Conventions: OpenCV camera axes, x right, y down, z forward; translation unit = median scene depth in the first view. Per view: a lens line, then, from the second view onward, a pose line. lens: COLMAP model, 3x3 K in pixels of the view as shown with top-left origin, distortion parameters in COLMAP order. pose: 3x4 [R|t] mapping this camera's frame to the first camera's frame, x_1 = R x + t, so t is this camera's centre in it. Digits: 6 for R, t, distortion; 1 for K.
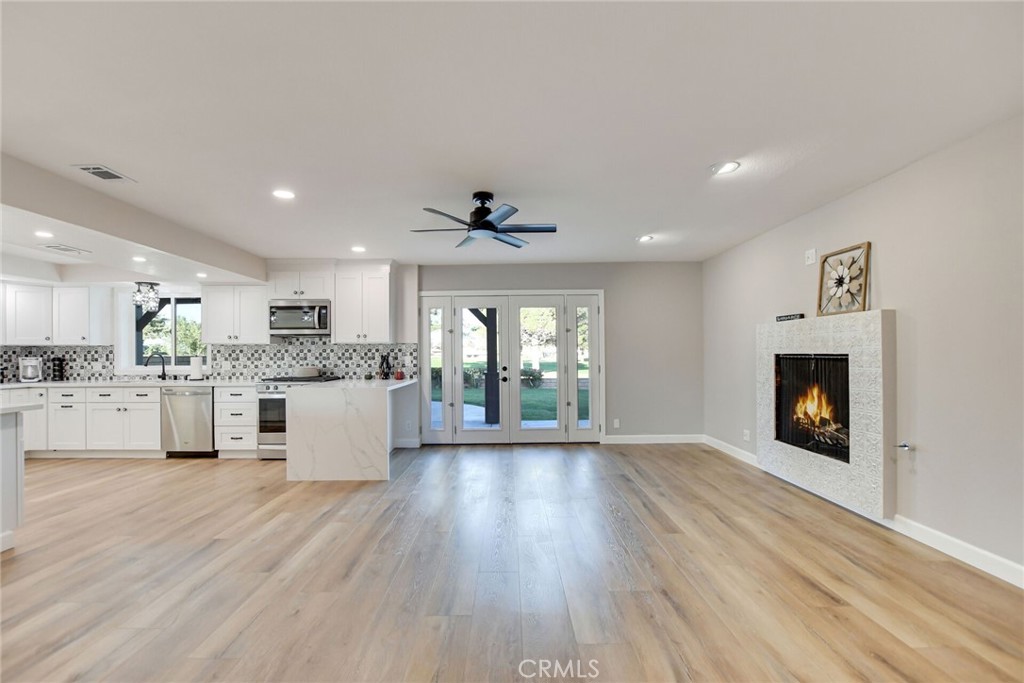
lens RADIAL K [[454.6, 0, 508.5], [0, 454.6, 353.8], [0, 0, 1]] dist [-0.019210, 0.003530]
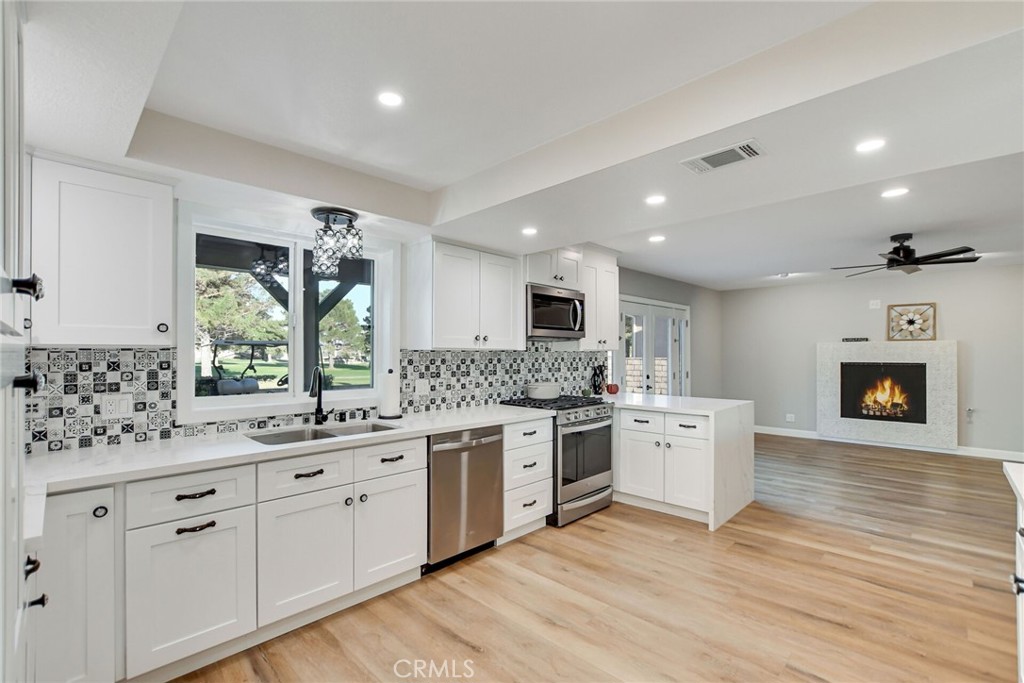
lens RADIAL K [[454.6, 0, 506.2], [0, 454.6, 353.8], [0, 0, 1]] dist [-0.019210, 0.003530]
pose [[0.699883, 0.005770, 0.714234, -0.997861], [-0.004075, 0.999983, -0.004086, -0.013876], [-0.714245, -0.000050, 0.699895, 0.549845]]
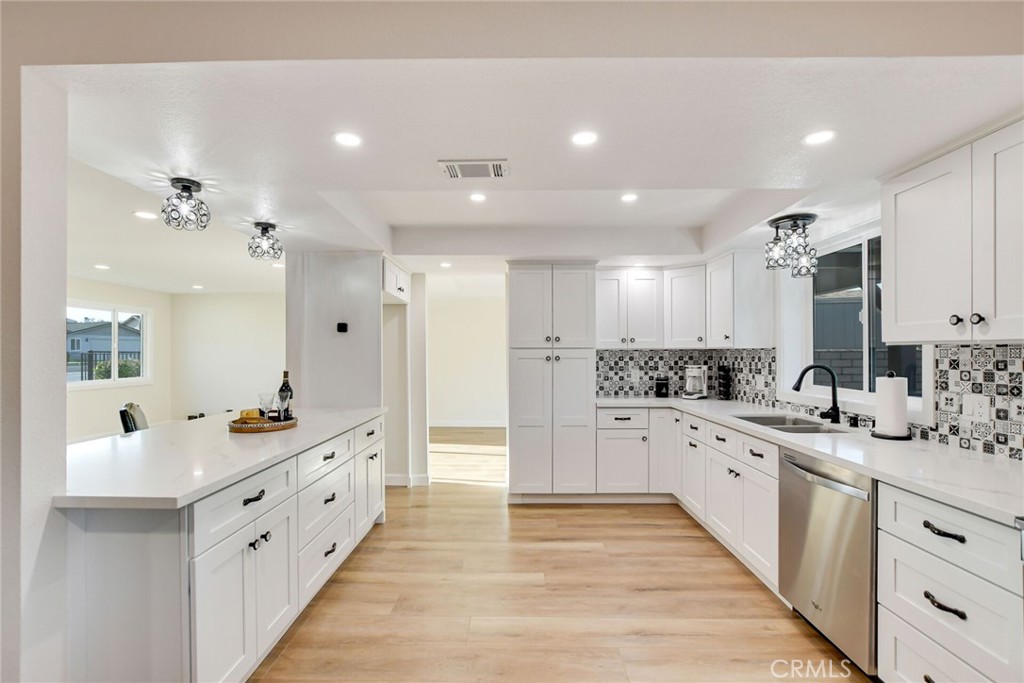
lens RADIAL K [[454.6, 0, 511.1], [0, 454.6, 351.7], [0, 0, 1]] dist [-0.019210, 0.003530]
pose [[-0.005938, 0.003205, -0.999977, -0.312652], [0.002497, 0.999992, 0.003190, -0.017049], [0.999979, -0.002478, -0.005946, 0.693325]]
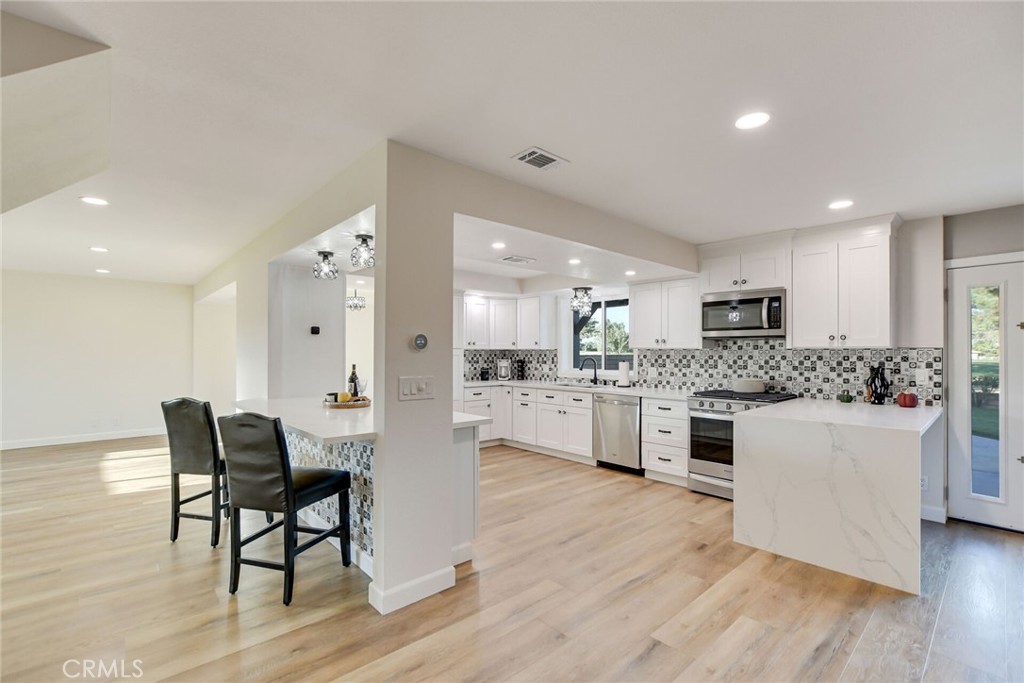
lens RADIAL K [[454.6, 0, 511.1], [0, 454.6, 349.2], [0, 0, 1]] dist [-0.019210, 0.003530]
pose [[0.670521, 0.002869, -0.741885, -0.149826], [-0.004309, 0.999991, -0.000027, -0.019267], [0.741878, 0.003215, 0.670527, 0.192916]]
